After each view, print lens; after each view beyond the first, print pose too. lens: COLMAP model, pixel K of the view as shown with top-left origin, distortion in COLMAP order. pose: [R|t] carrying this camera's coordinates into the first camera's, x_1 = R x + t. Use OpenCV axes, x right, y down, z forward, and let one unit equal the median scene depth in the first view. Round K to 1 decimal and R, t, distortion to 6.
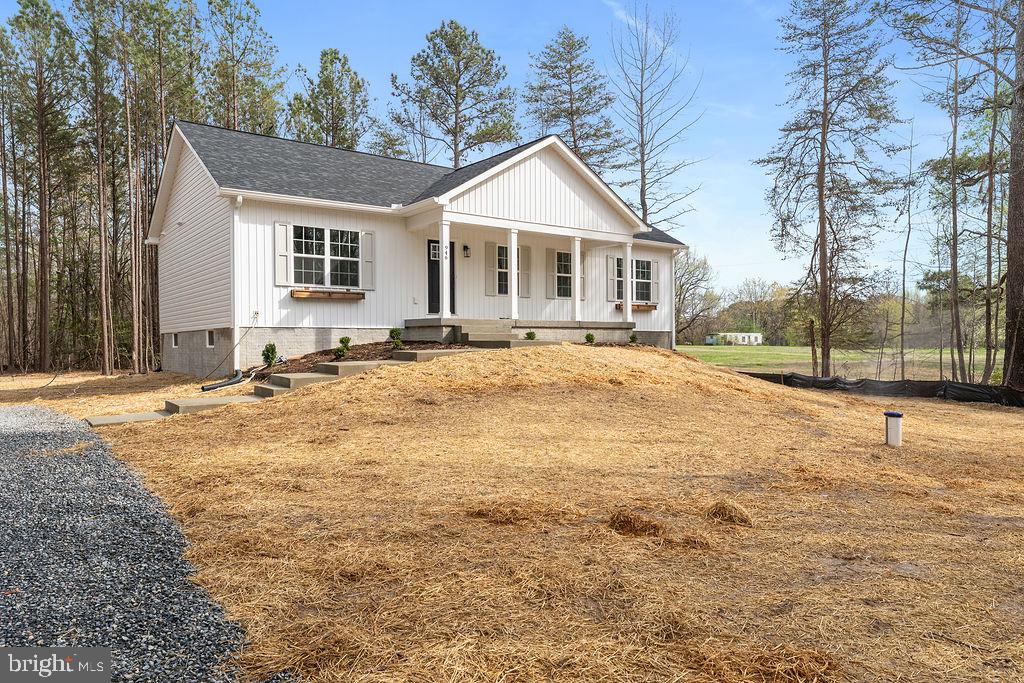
lens RADIAL K [[688.4, 0, 512.0], [0, 688.4, 341.5], [0, 0, 1]] dist [0.001183, 0.002759]
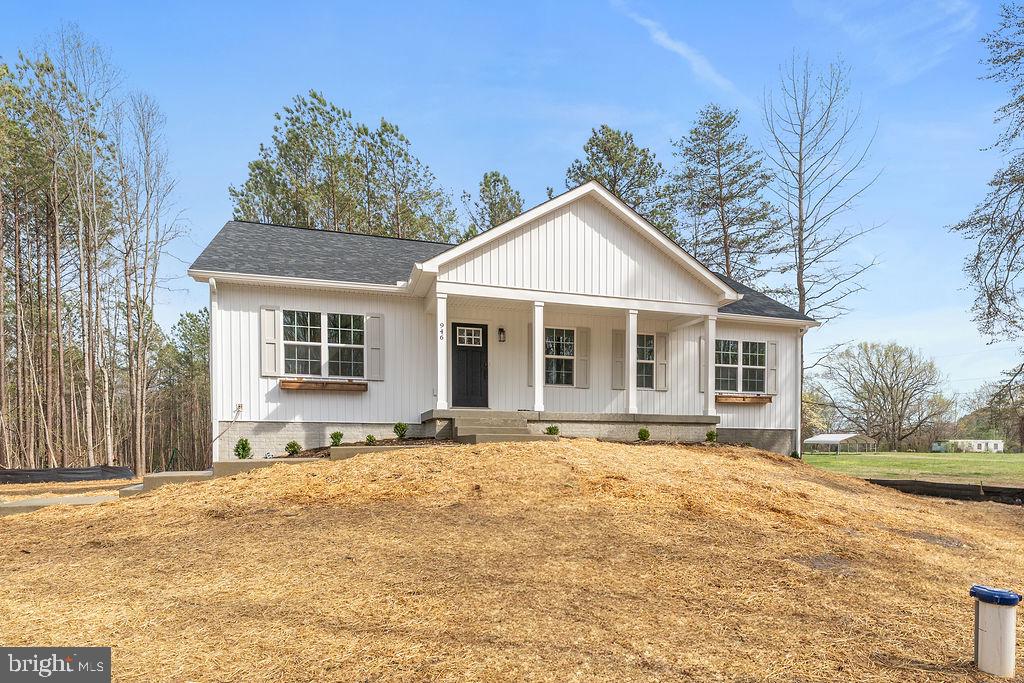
lens RADIAL K [[595.4, 0, 528.9], [0, 595.4, 455.6], [0, 0, 1]] dist [0.000729, -0.000944]
pose [[0.944210, 0.009529, -0.329207, 0.179344], [-0.005319, 0.999892, 0.013687, 0.008632], [0.329302, -0.011173, 0.944158, 0.253971]]
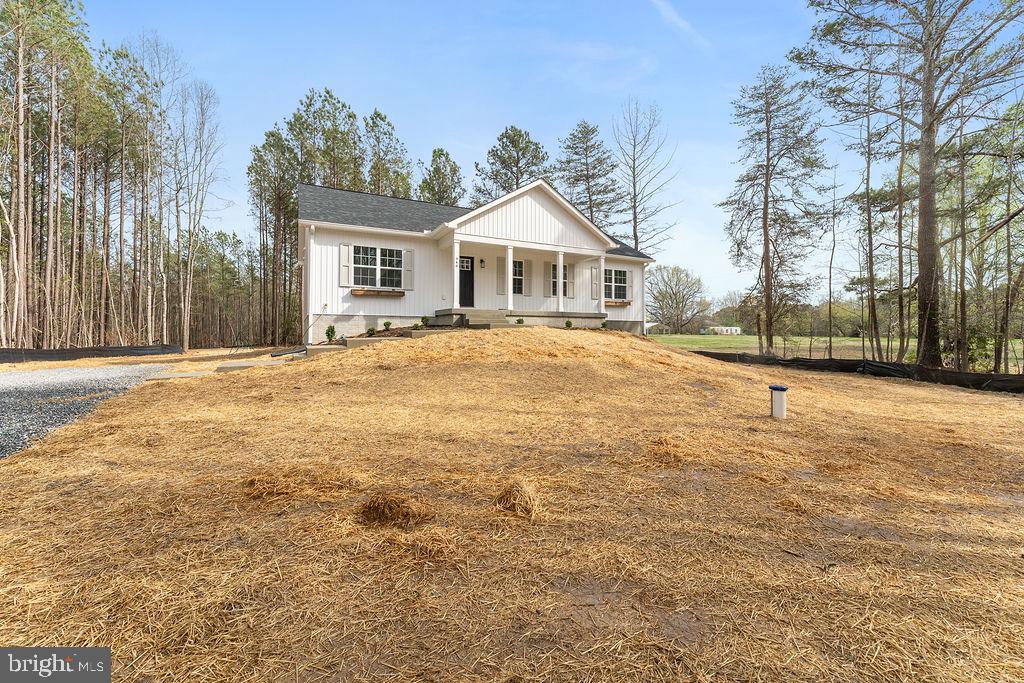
lens RADIAL K [[417.1, 0, 506.5], [0, 417.1, 319.7], [0, 0, 1]] dist [0.000470, -0.000413]
pose [[0.985508, 0.001079, -0.169623, 0.110120], [-0.006112, 0.999556, -0.029151, 0.009628], [0.169516, 0.029766, 0.985078, 0.129365]]
